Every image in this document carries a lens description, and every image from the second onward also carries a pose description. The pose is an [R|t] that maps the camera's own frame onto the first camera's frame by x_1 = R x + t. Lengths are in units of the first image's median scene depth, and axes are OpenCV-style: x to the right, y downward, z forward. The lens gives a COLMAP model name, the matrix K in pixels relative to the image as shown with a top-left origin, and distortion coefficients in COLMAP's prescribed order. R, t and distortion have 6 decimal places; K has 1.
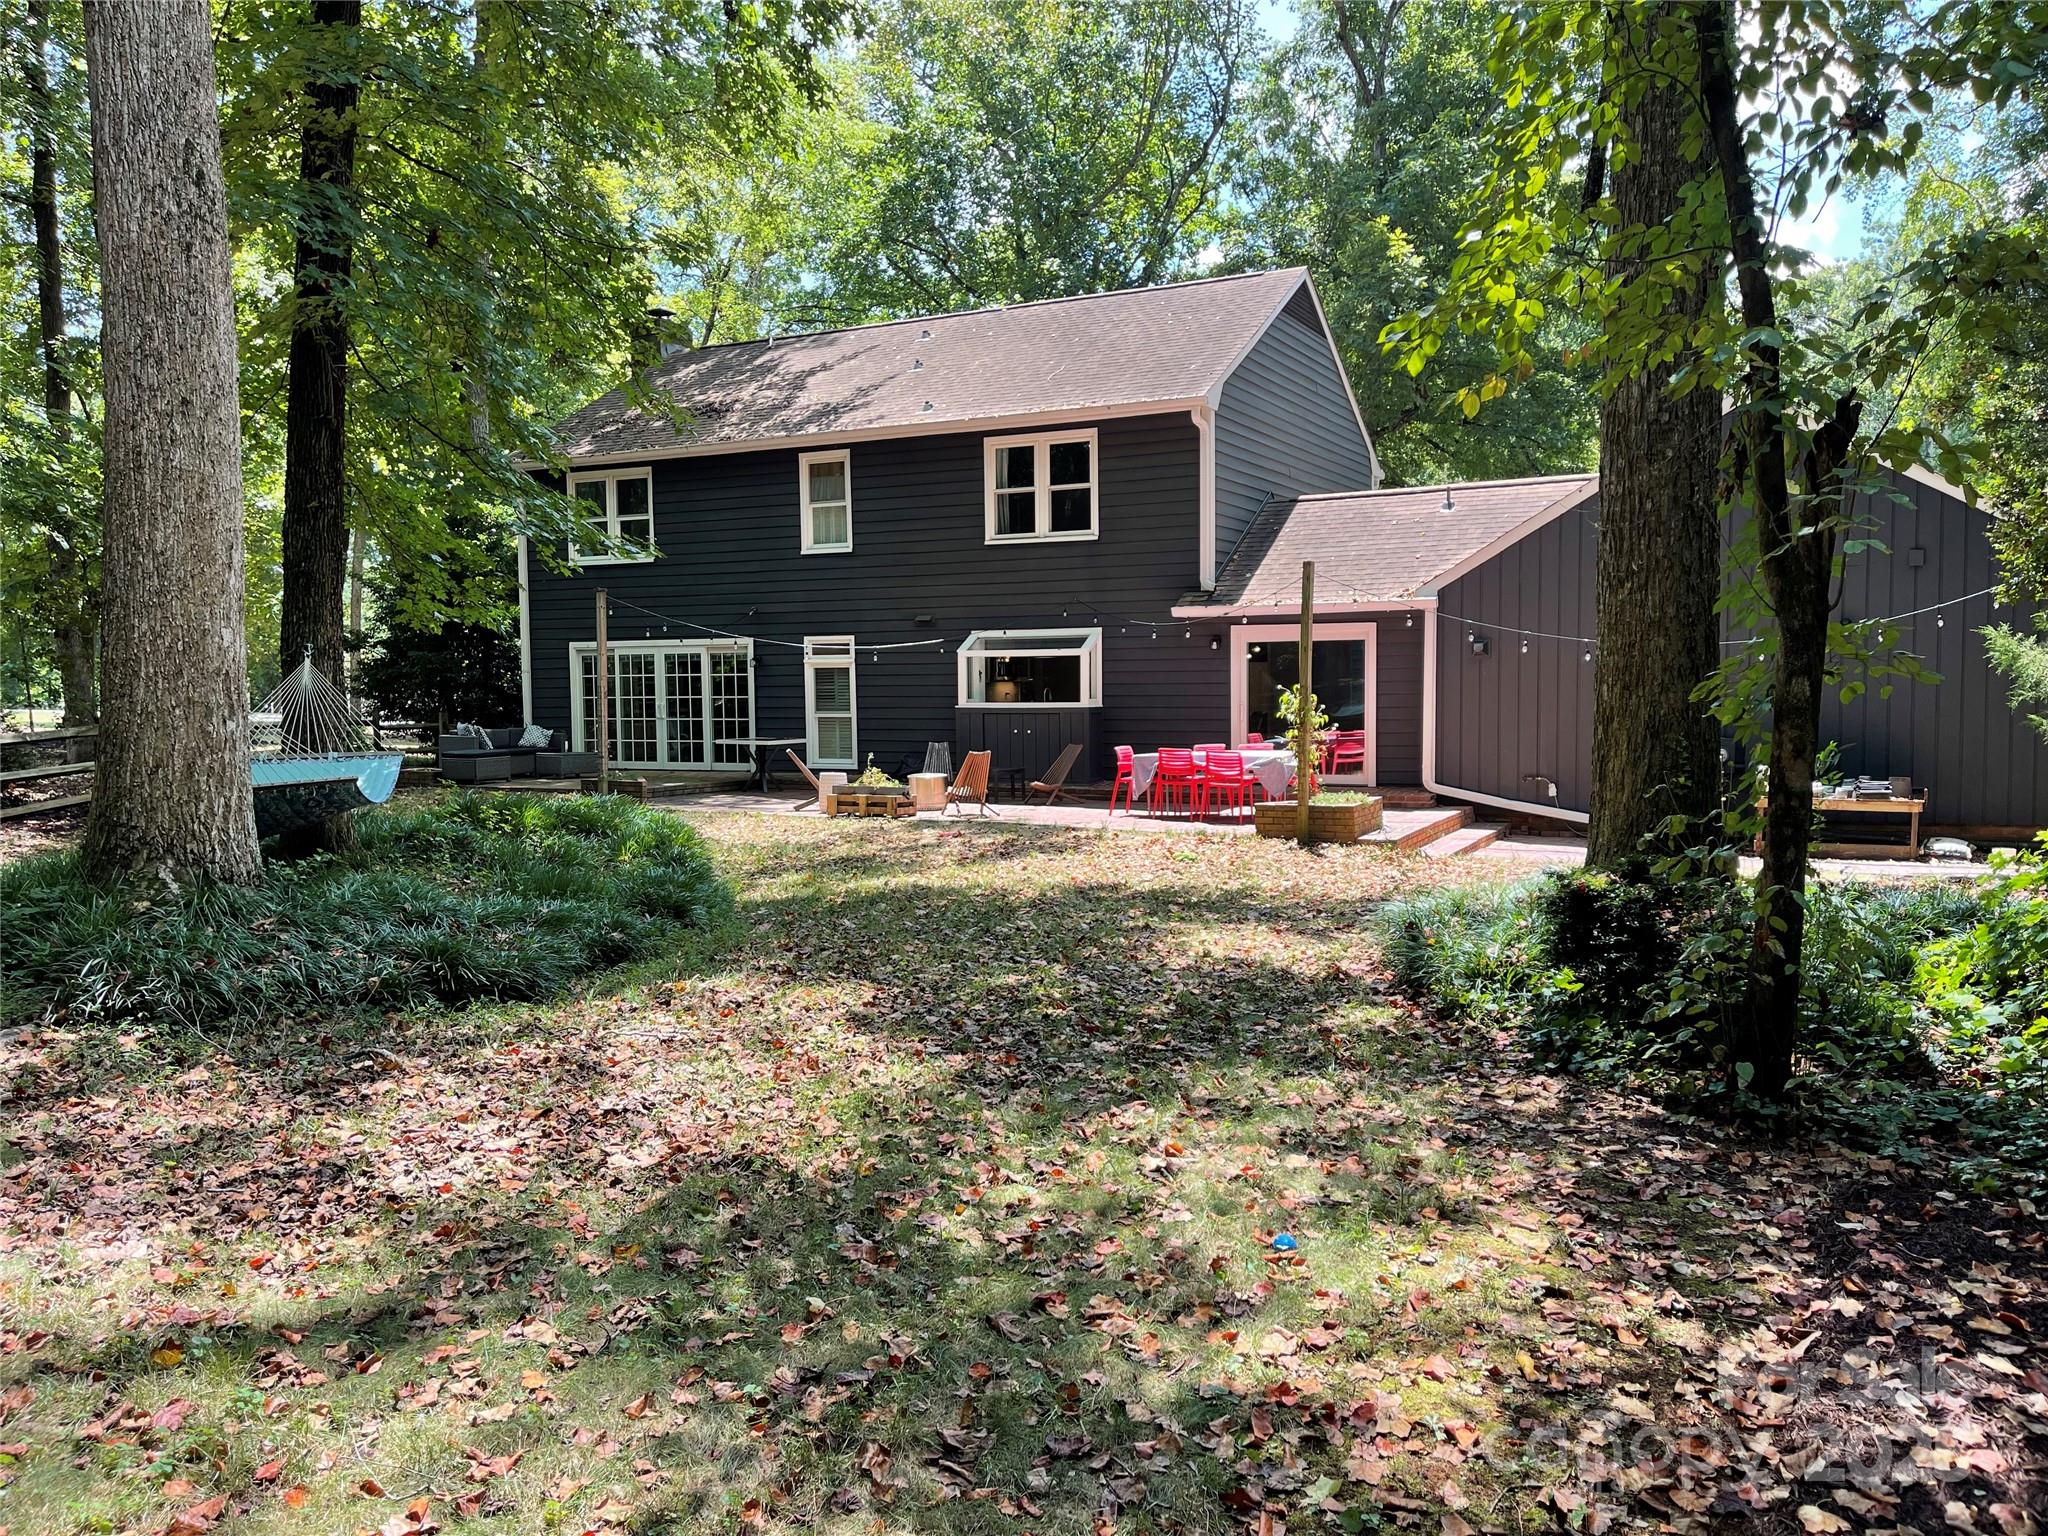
lens RADIAL K [[1556.4, 0, 1037.1], [0, 1556.4, 762.9], [0, 0, 1]] dist [0.057660, -0.067350]
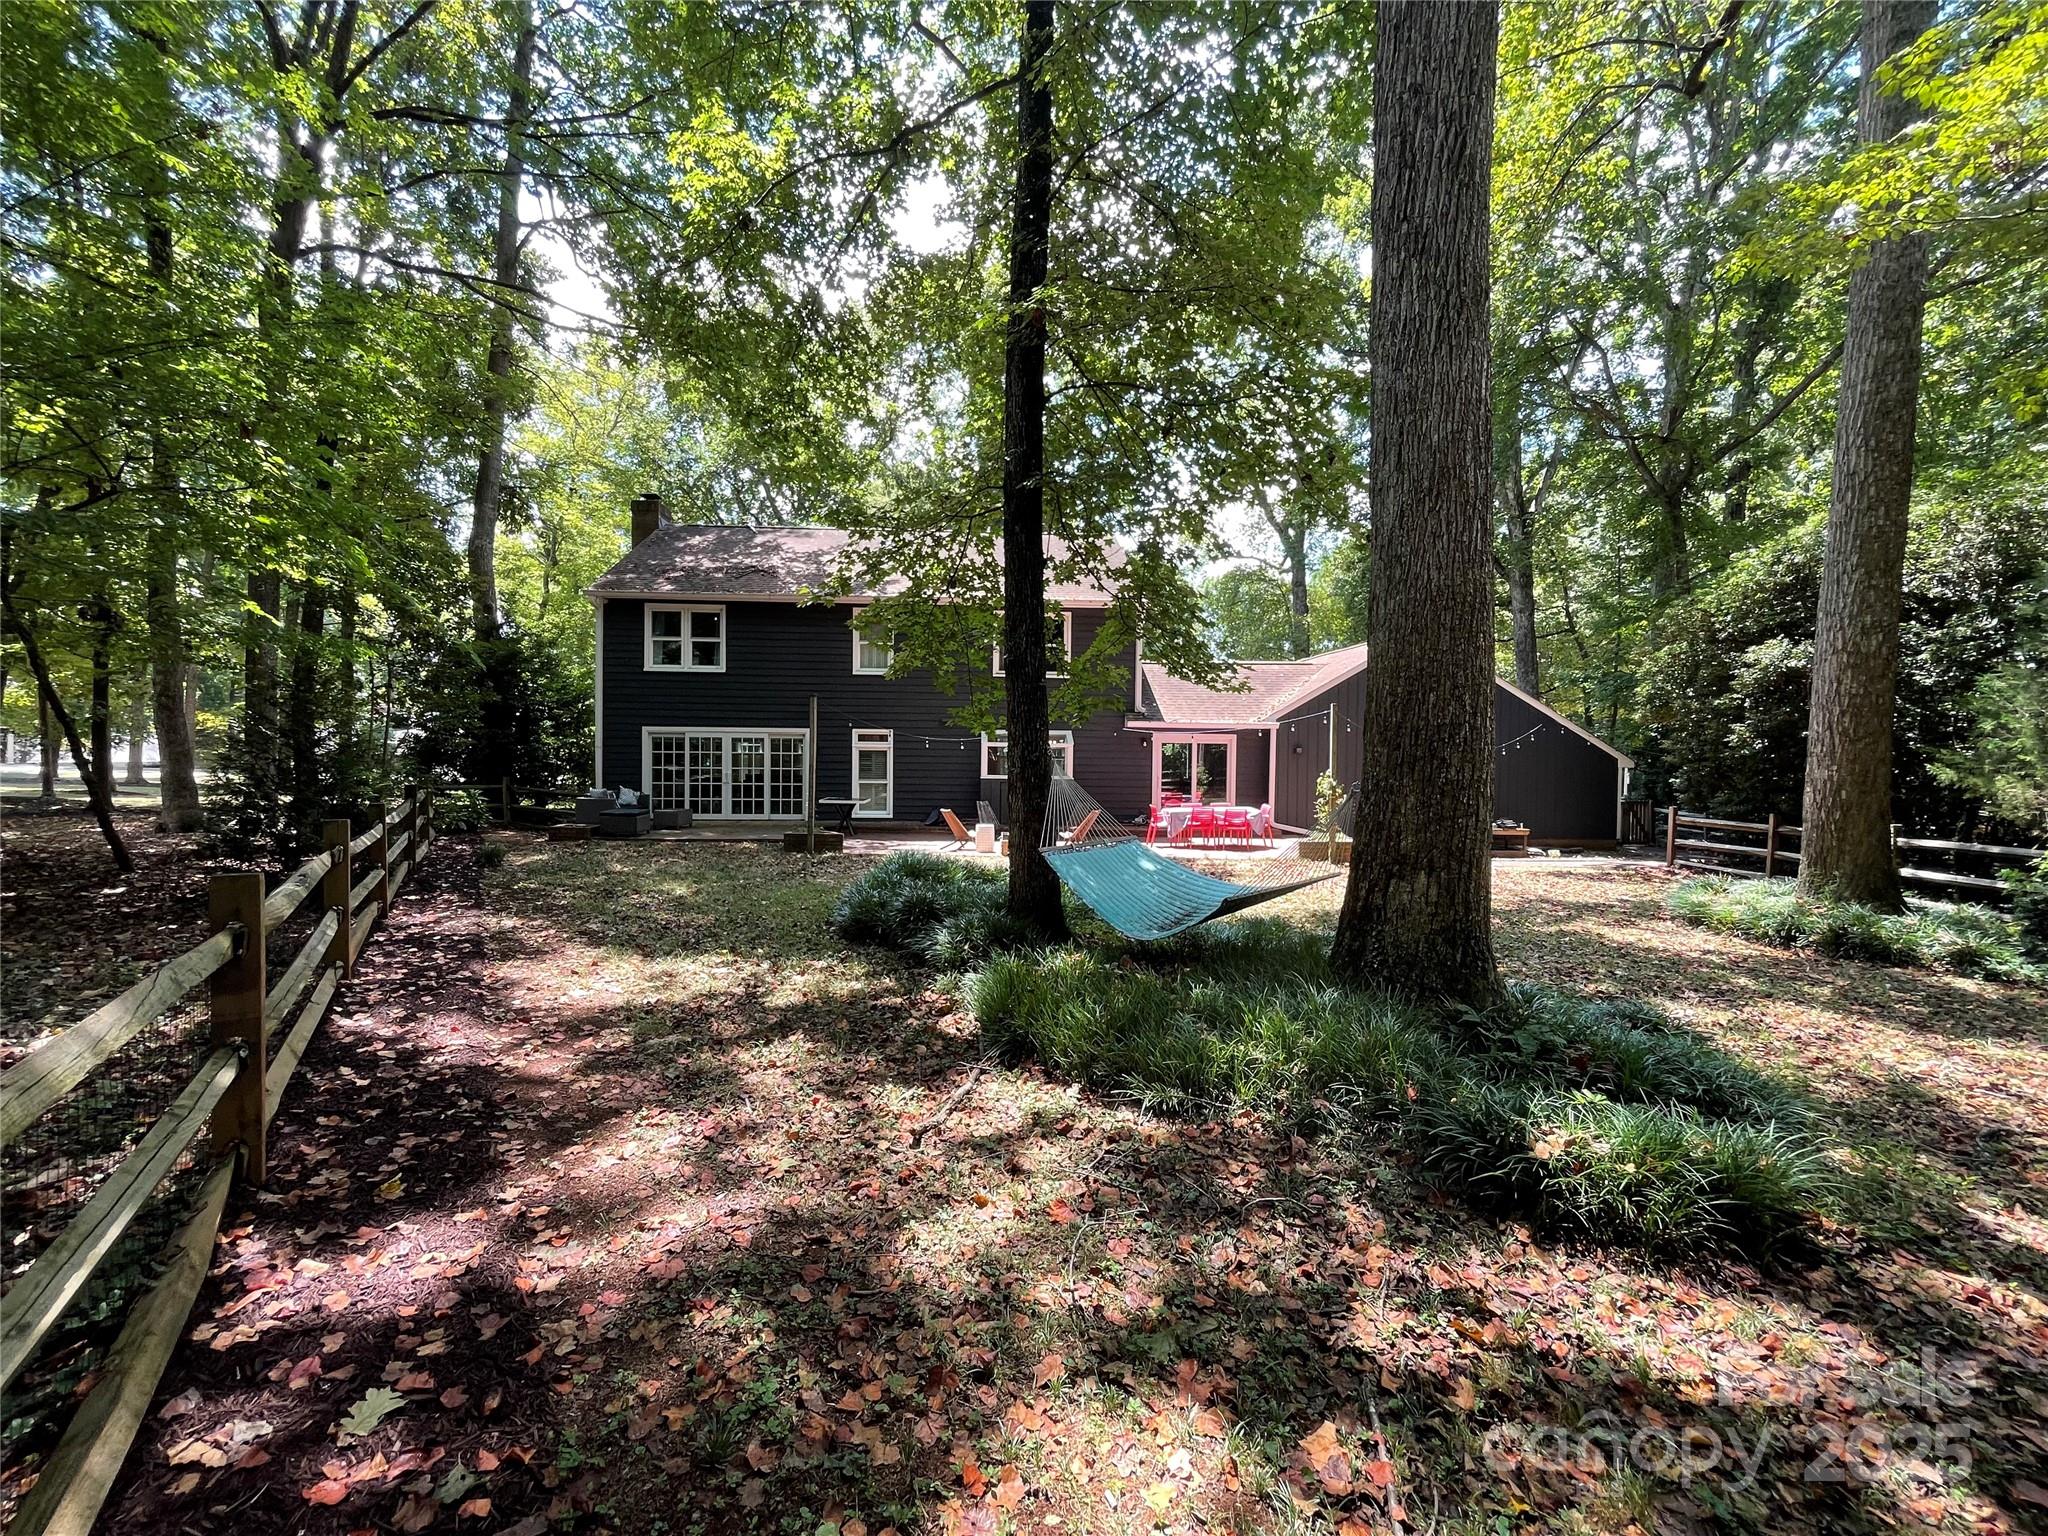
lens RADIAL K [[827.5, 0, 1016.3], [0, 827.5, 762.2], [0, 0, 1]] dist [-0.002965, -0.000349]
pose [[0.878782, 0.023951, 0.476623, -0.566449], [0.004349, 0.998296, -0.058184, -0.003930], [-0.477204, 0.053204, 0.877180, 0.342685]]
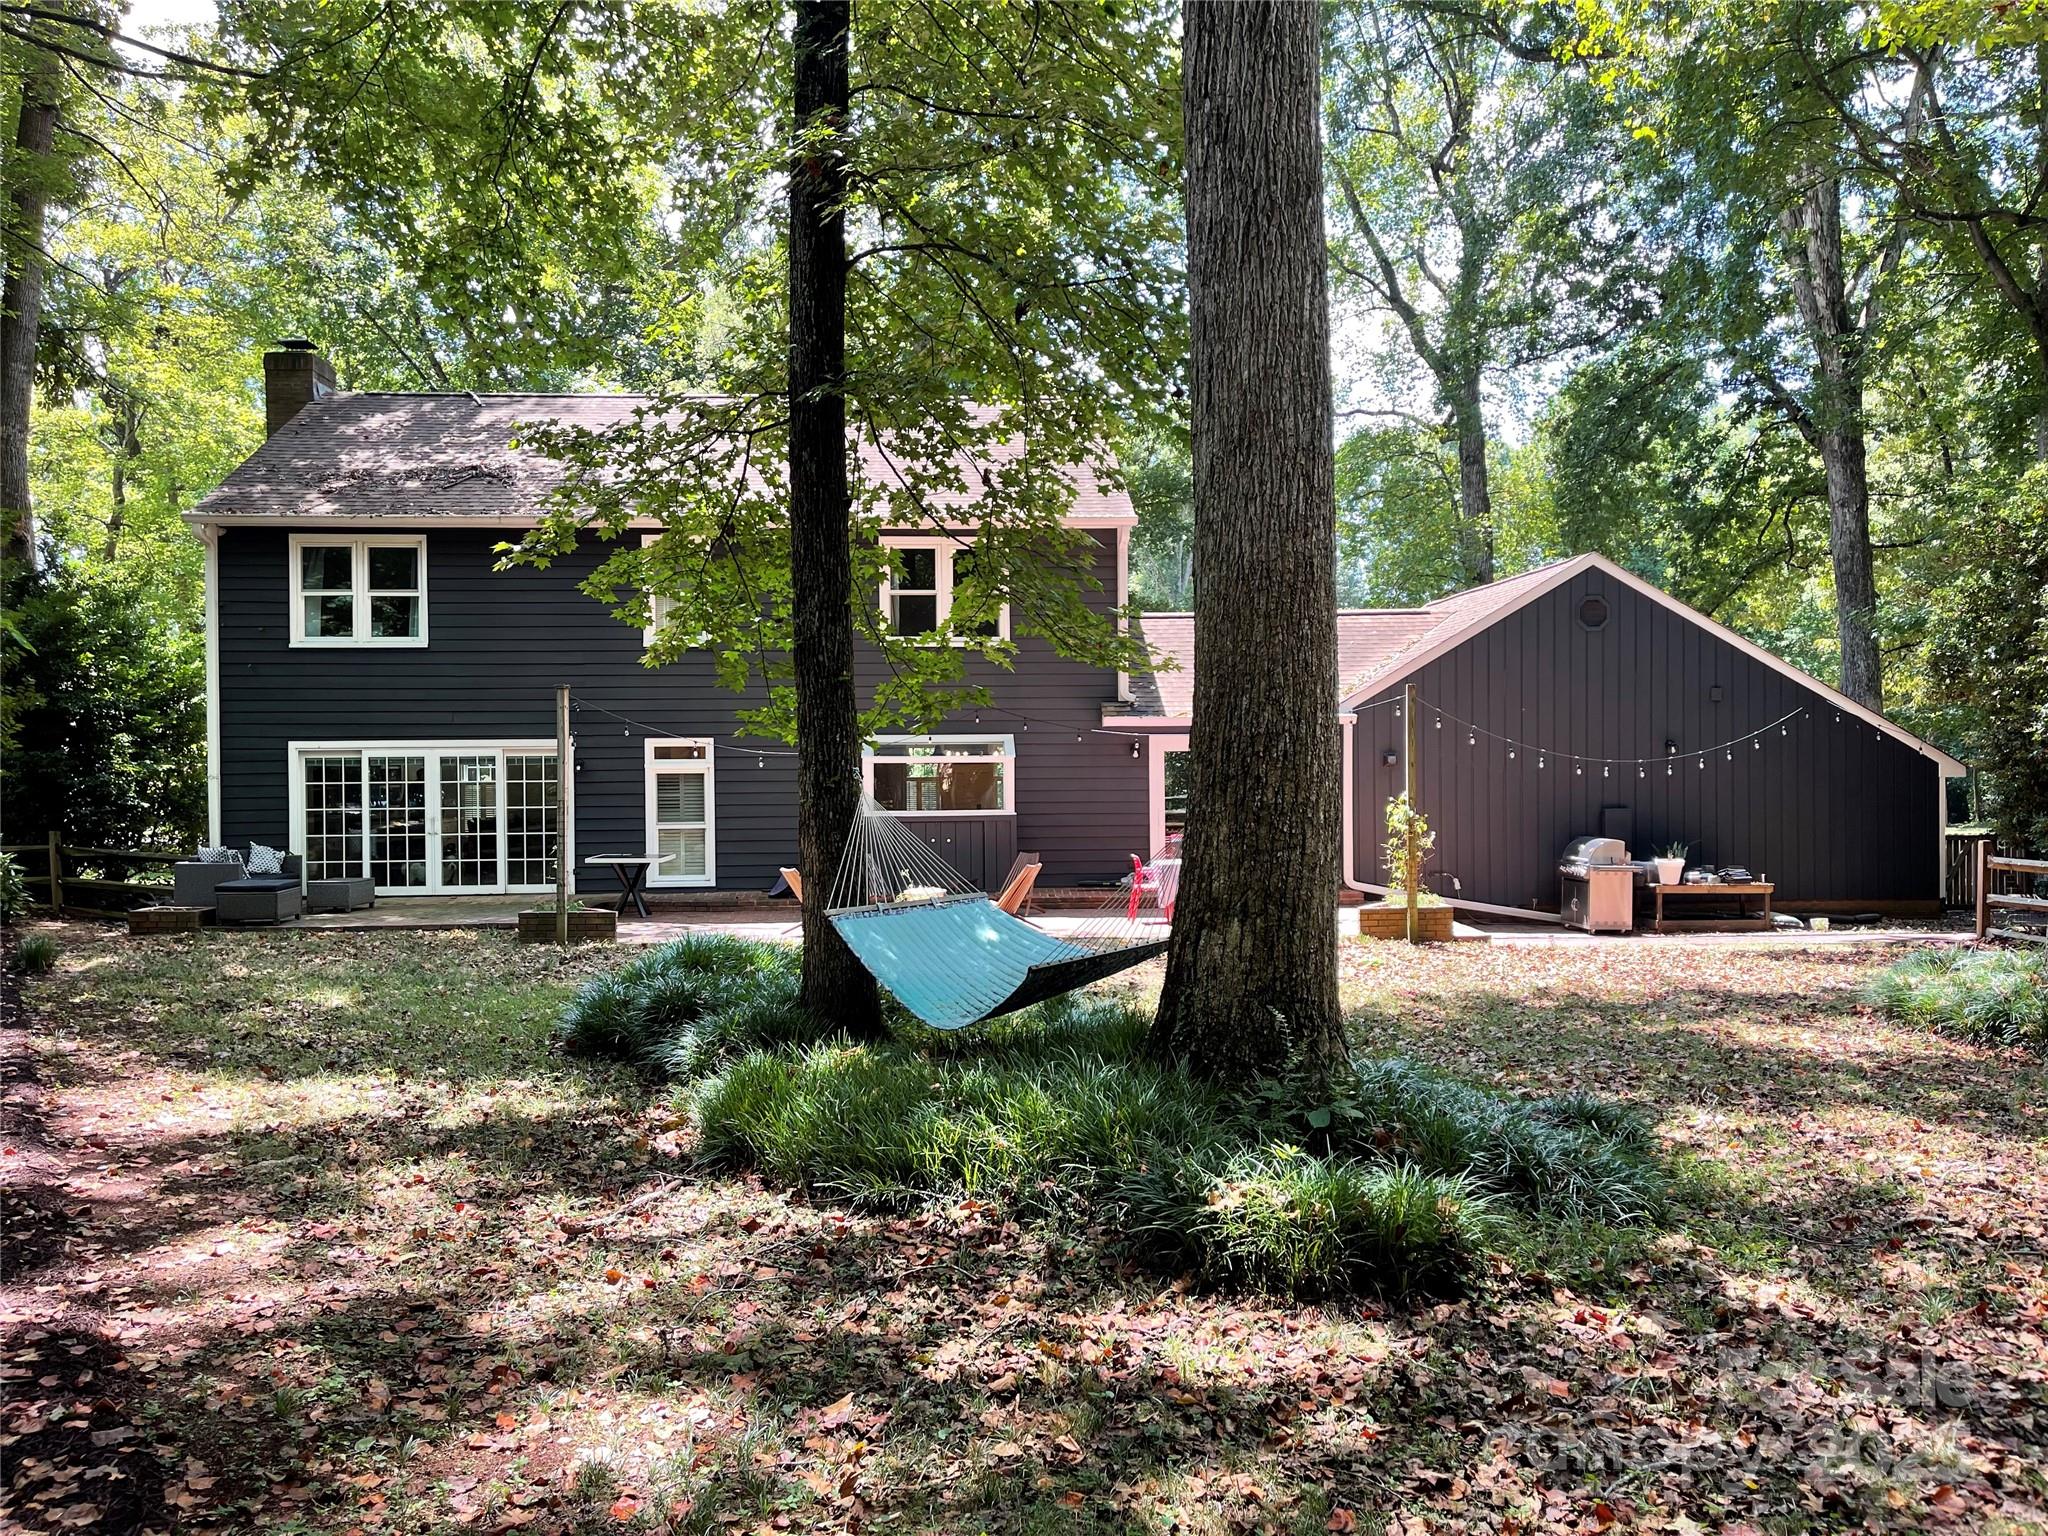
lens RADIAL K [[1556.4, 0, 1032.1], [0, 1556.4, 766.1], [0, 0, 1]] dist [0.057660, -0.067350]
pose [[0.875887, 0.012509, 0.482354, -0.563172], [0.024929, 0.997156, -0.071128, 0.005104], [-0.481871, 0.074324, 0.873084, 0.171473]]
